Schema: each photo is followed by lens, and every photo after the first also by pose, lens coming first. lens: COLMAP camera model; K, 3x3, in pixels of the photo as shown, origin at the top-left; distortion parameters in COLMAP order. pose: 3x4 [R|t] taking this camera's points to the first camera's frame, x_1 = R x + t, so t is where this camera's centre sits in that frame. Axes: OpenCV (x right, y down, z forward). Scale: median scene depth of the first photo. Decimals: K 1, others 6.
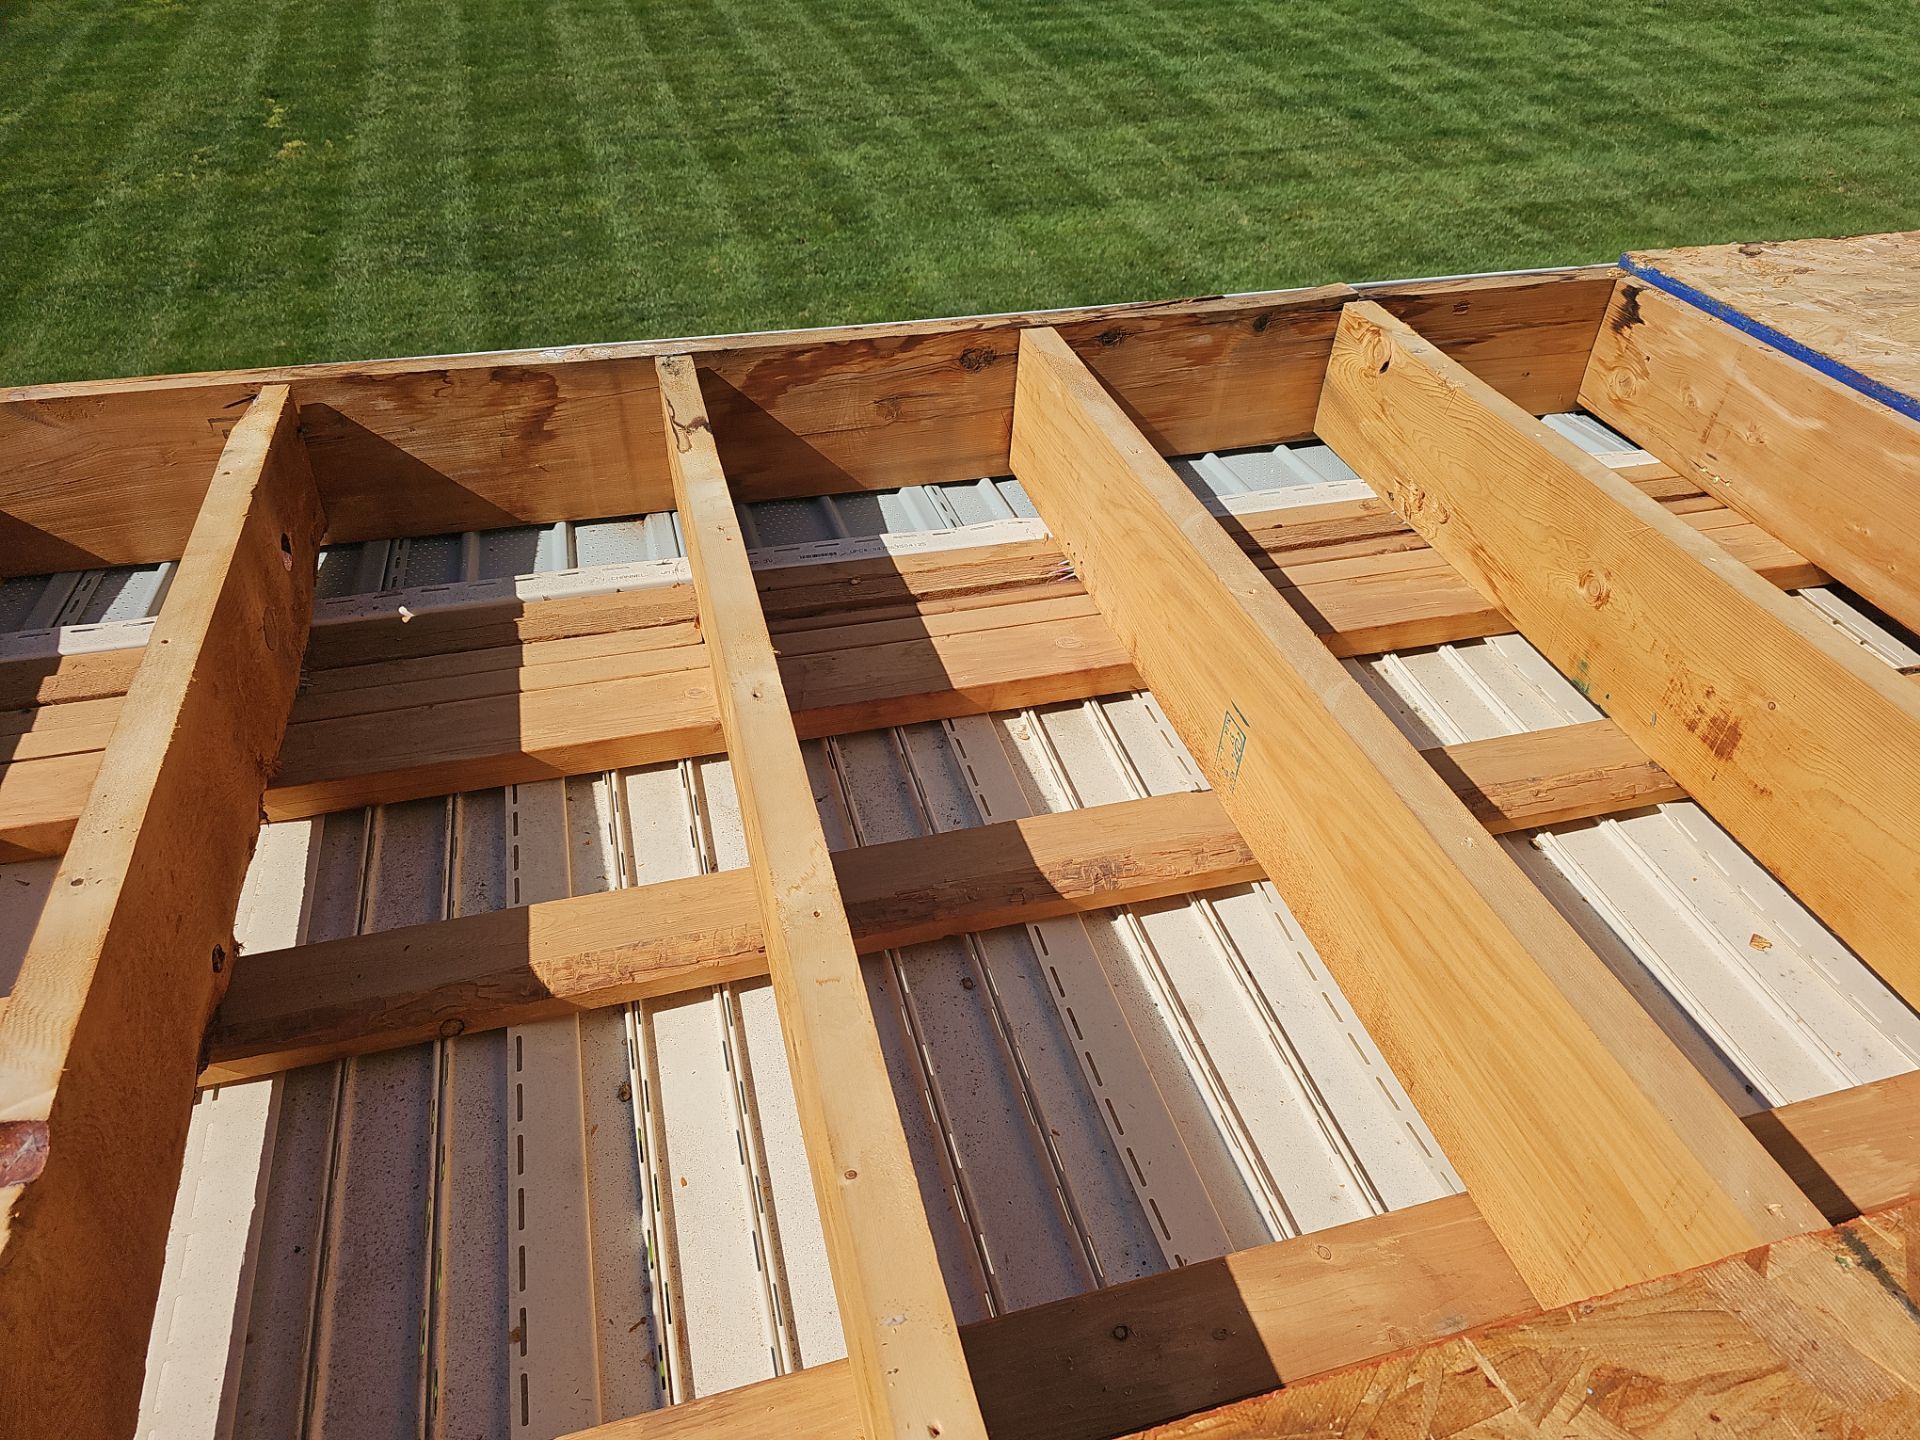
lens RADIAL K [[1230.3, 0, 1060.3], [0, 1230.3, 728.5], [0, 0, 1]] dist [0.037497, -0.032785]
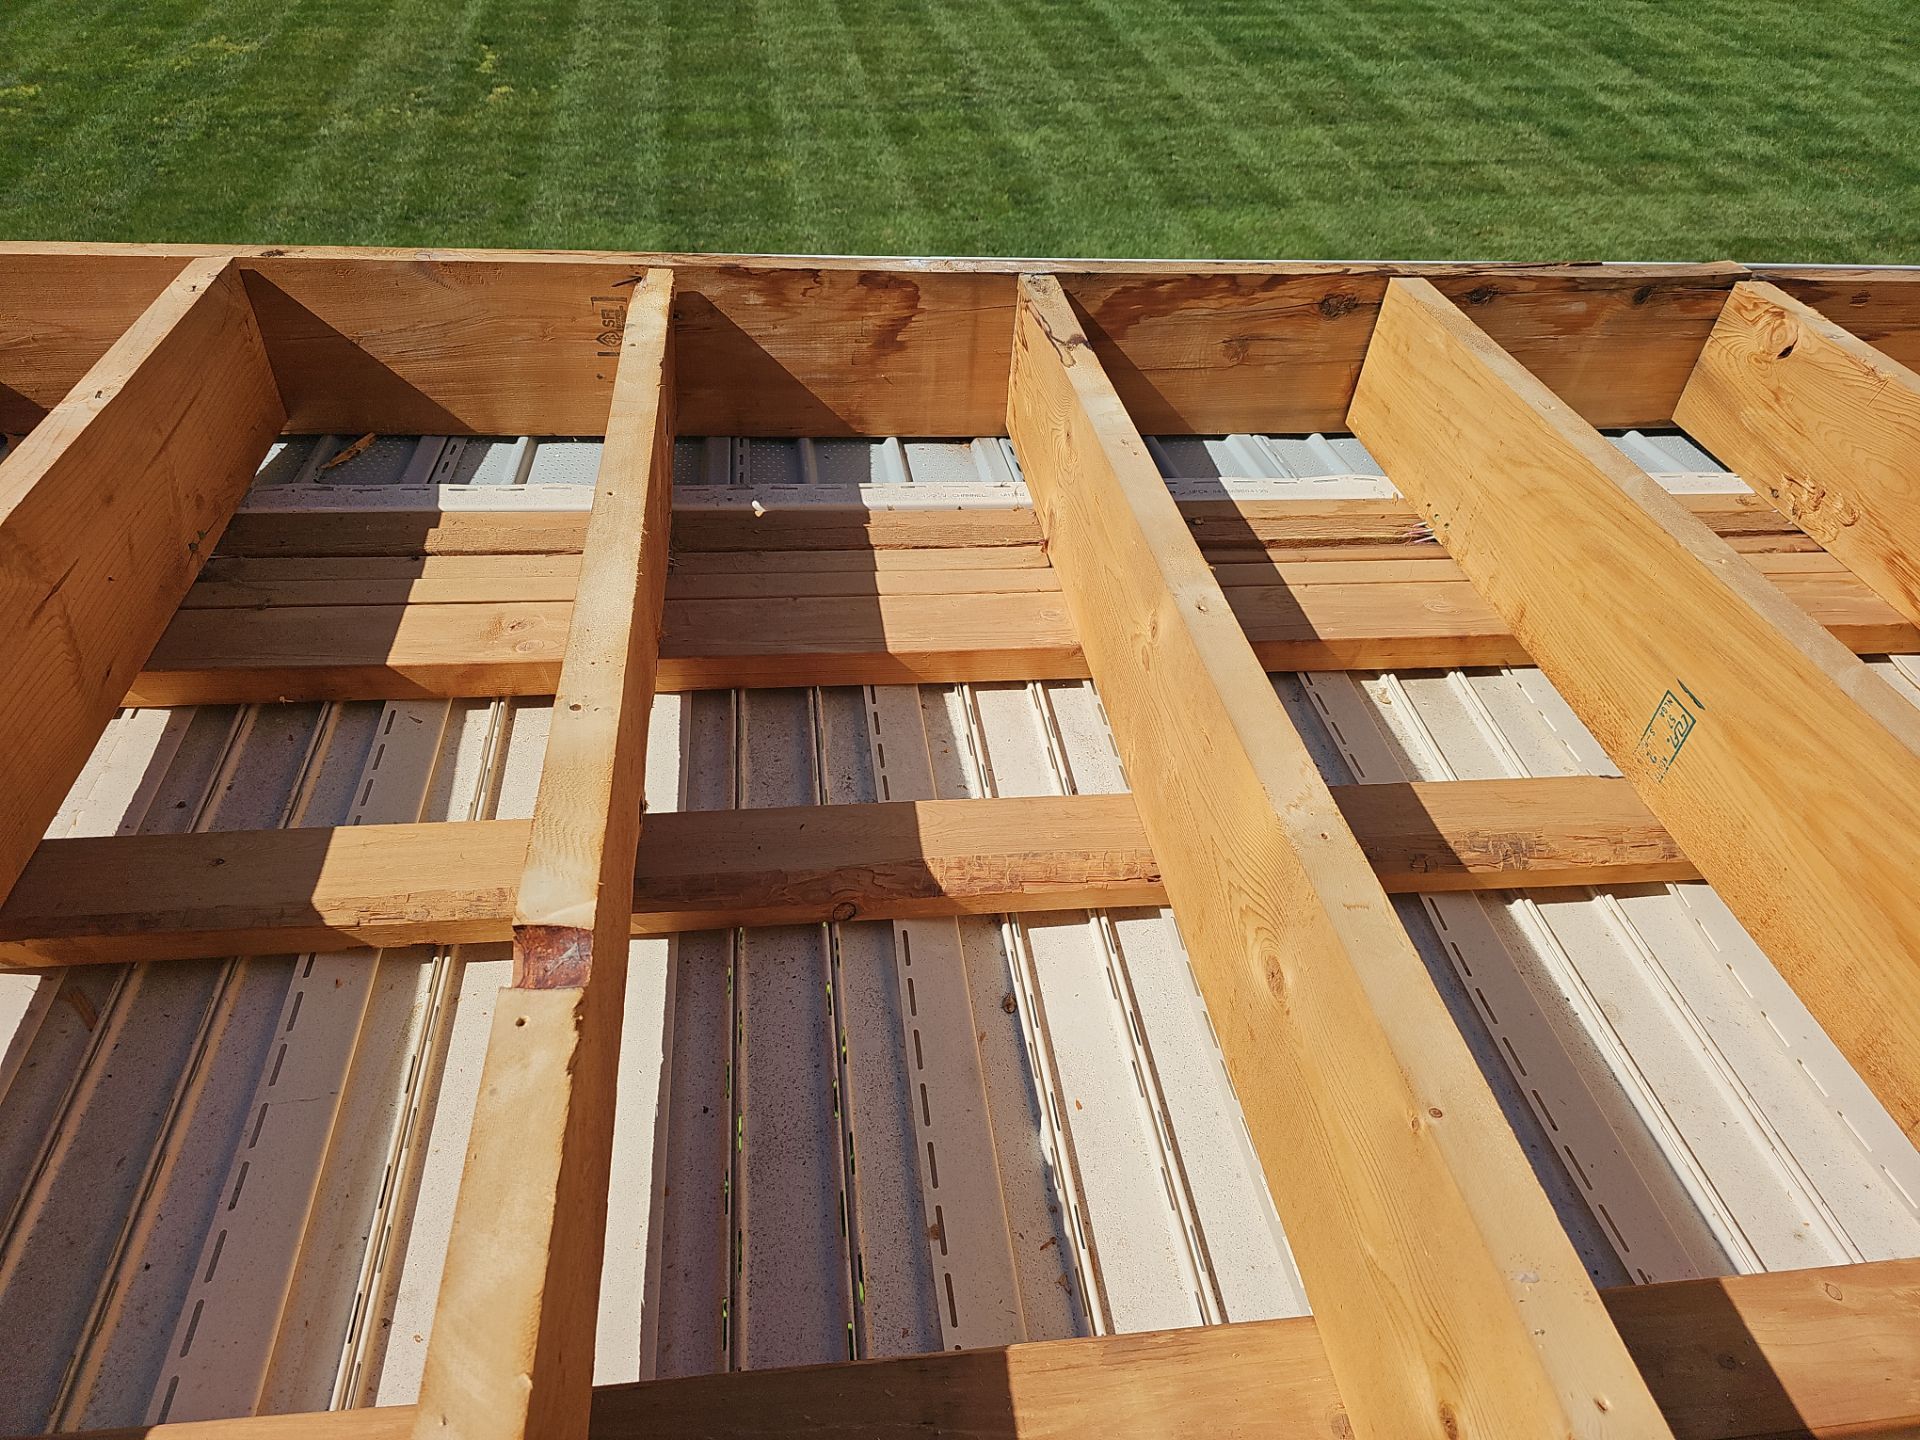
lens RADIAL K [[1230.3, 0, 924.6], [0, 1230.3, 731.8], [0, 0, 1]] dist [0.037497, -0.032785]
pose [[0.987113, 0.118863, -0.107146, -0.256521], [-0.119922, 0.992777, -0.003480, 0.071670], [0.105959, 0.016284, 0.994237, 0.027975]]
